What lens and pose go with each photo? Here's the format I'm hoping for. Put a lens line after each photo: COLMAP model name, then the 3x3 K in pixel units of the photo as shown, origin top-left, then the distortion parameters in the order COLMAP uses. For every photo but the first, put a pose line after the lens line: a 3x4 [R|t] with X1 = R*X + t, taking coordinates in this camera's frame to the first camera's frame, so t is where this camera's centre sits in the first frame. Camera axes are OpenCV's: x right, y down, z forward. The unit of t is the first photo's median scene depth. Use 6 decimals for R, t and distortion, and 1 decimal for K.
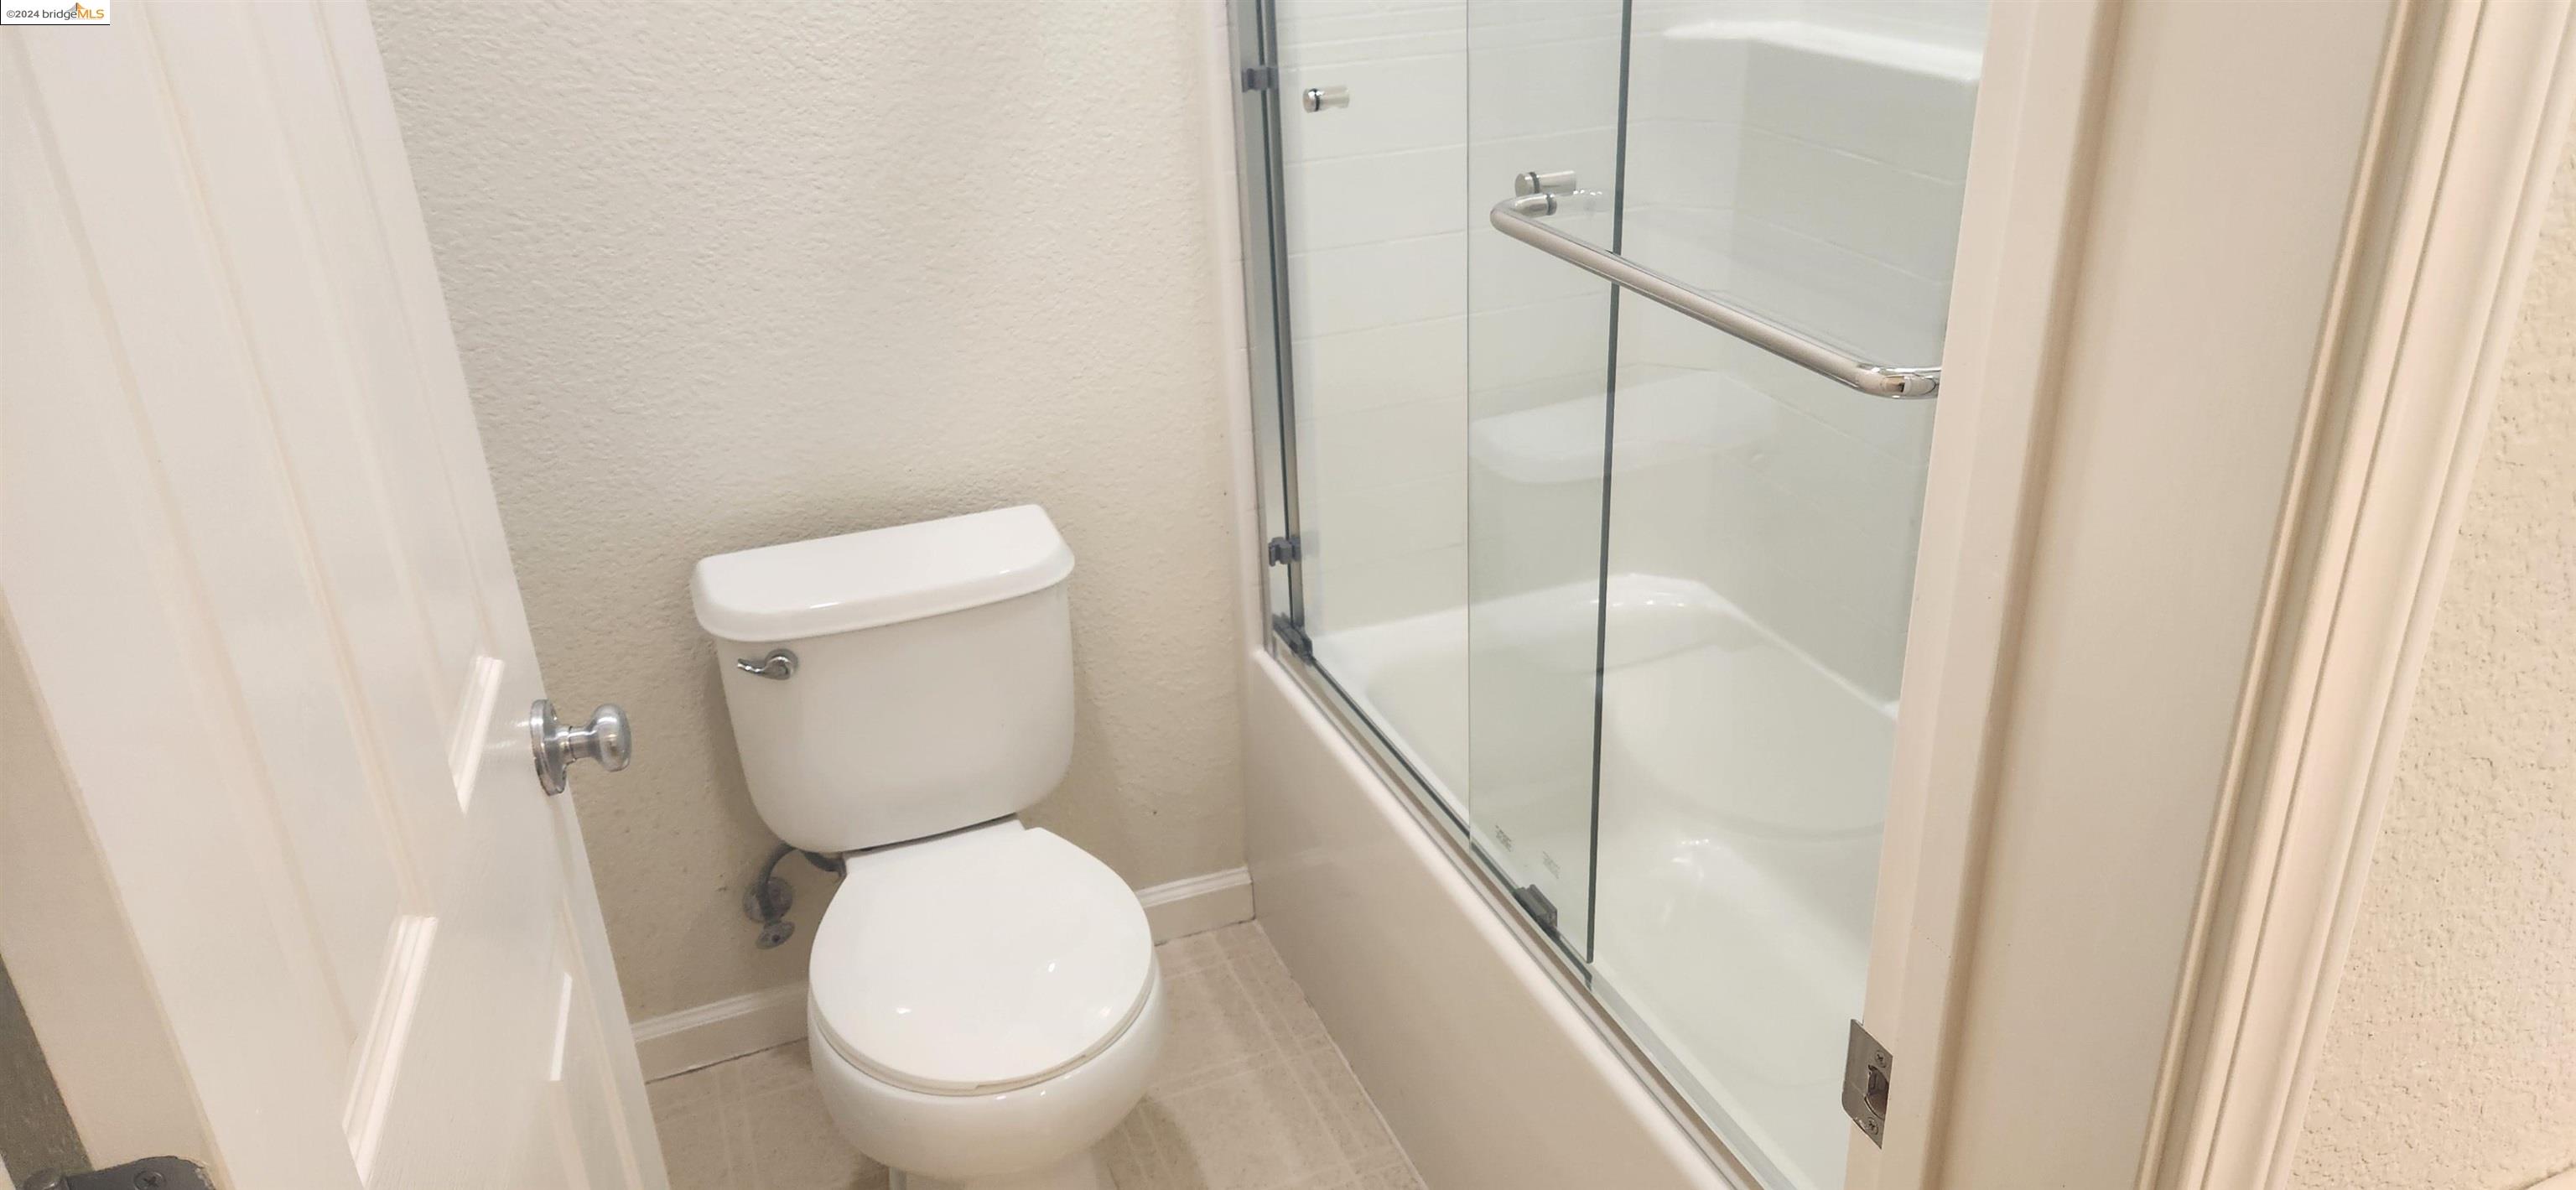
lens RADIAL K [[1715.2, 0, 1302.4], [0, 1715.2, 599.2], [0, 0, 1]] dist [0.082999, -0.072639]
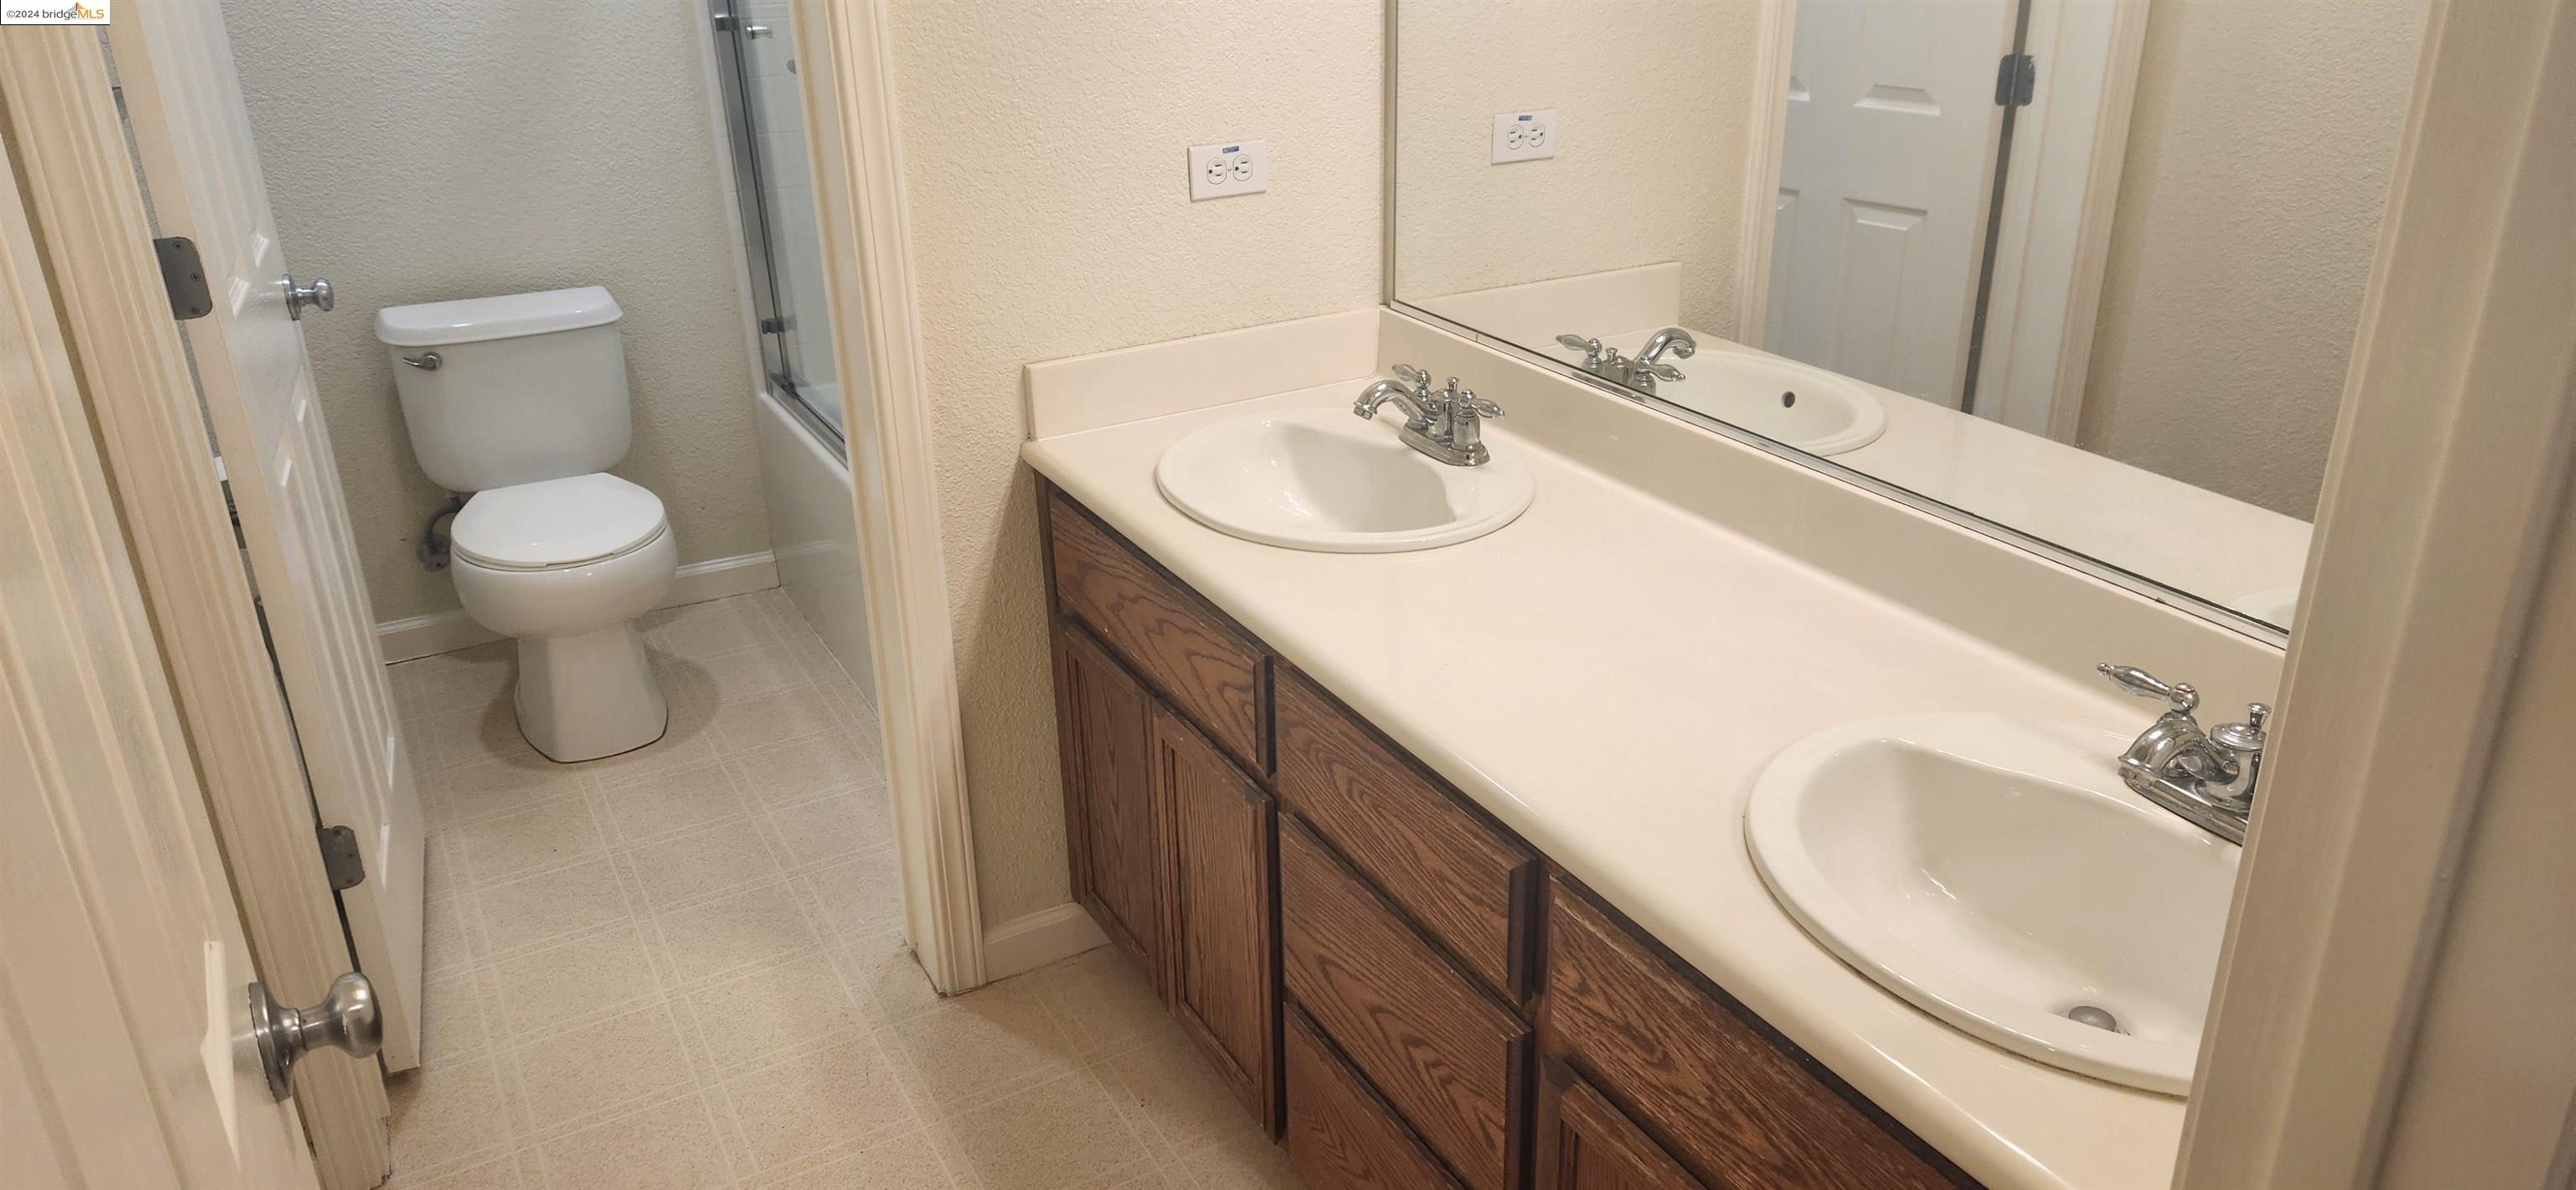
lens RADIAL K [[1715.2, 0, 1274.8], [0, 1715.2, 580.5], [0, 0, 1]] dist [0.082999, -0.072639]
pose [[0.992154, -0.033275, 0.120513, 0.280114], [0.039856, 0.997819, -0.052616, 0.348731], [-0.118499, 0.057006, 0.991316, -0.712768]]
